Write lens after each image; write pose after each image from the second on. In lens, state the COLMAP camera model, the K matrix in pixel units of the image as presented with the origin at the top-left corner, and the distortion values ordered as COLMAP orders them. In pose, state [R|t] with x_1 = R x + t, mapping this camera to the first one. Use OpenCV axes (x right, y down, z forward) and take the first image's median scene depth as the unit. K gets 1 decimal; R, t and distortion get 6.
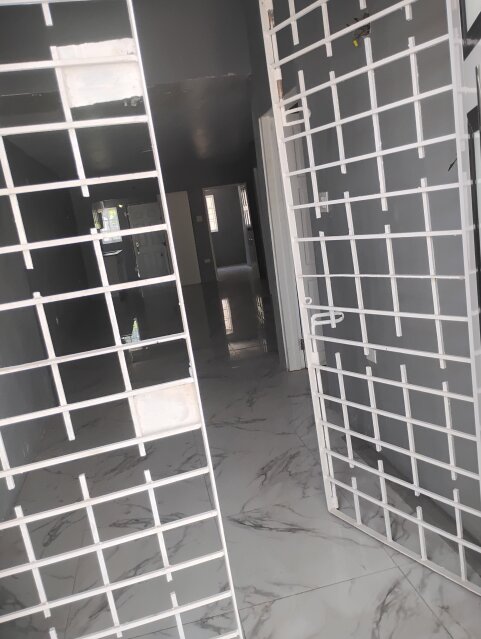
lens RADIAL K [[525.8, 0, 243.4], [0, 525.8, 322.9], [0, 0, 1]] dist [0.047188, -0.063562]
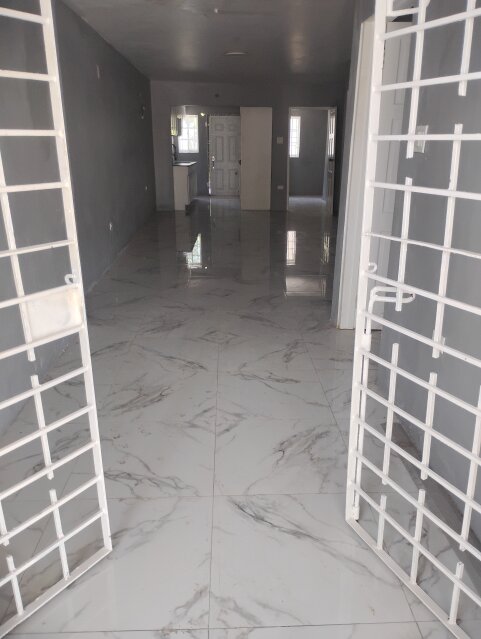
lens RADIAL K [[525.8, 0, 243.4], [0, 525.8, 322.9], [0, 0, 1]] dist [0.047188, -0.063562]
pose [[0.978043, 0.183834, -0.098167, 0.031110], [-0.168852, 0.975101, 0.143762, -0.042174], [0.122151, -0.124030, 0.984731, 0.217978]]
